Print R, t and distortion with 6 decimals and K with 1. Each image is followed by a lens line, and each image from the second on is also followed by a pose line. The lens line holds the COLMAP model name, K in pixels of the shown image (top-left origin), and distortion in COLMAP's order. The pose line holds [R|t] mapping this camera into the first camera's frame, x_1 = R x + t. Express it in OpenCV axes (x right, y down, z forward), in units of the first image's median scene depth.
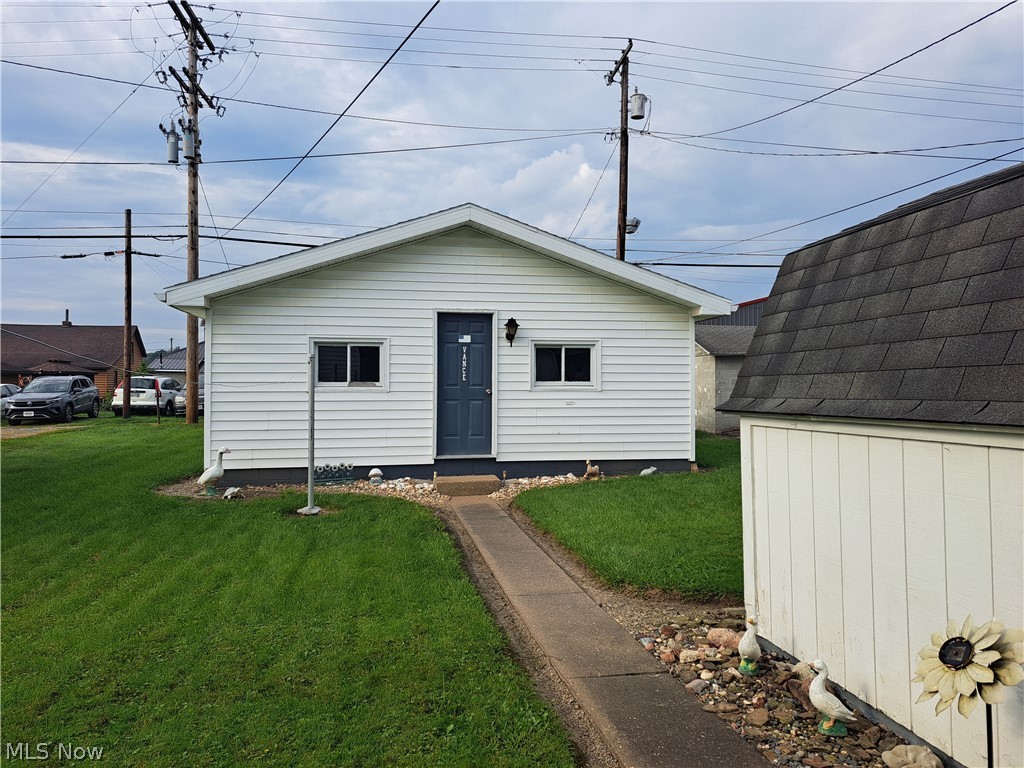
lens RADIAL K [[737.1, 0, 512.0], [0, 737.1, 384.0], [0, 0, 1]] dist [0.071836, -0.004062]
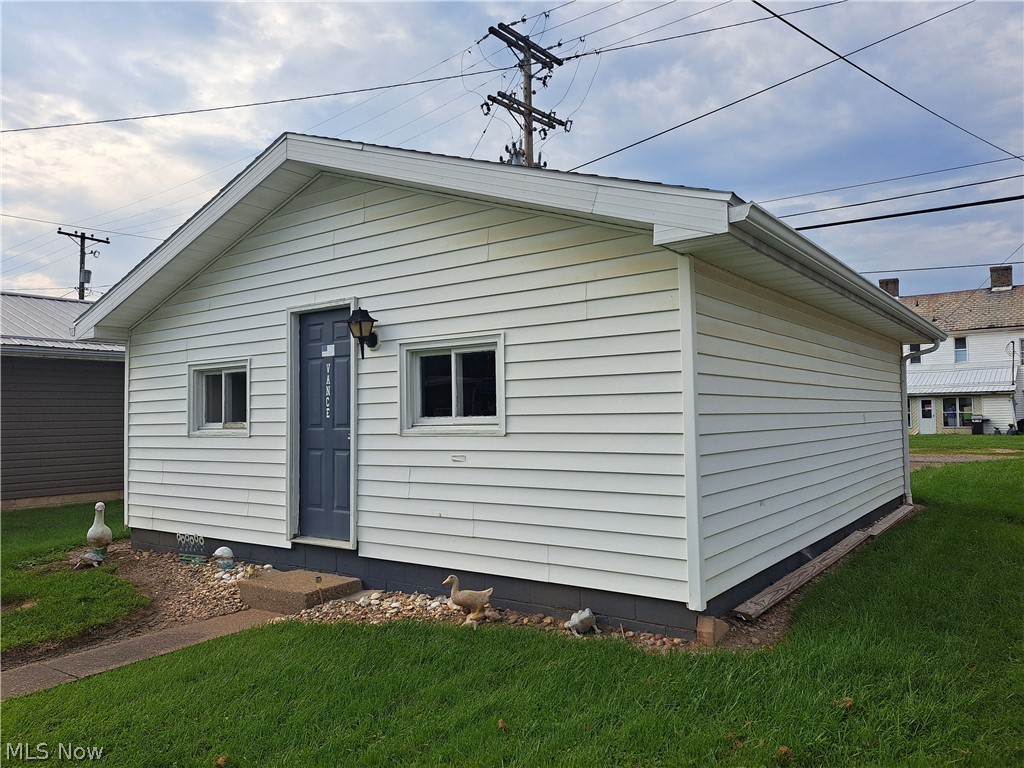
lens RADIAL K [[737.1, 0, 512.0], [0, 737.1, 384.0], [0, 0, 1]] dist [0.071836, -0.004062]
pose [[0.694481, -0.043391, -0.718201, 0.492325], [0.021552, 0.998987, -0.039515, -0.005233], [0.719188, 0.011964, 0.694713, 0.675921]]
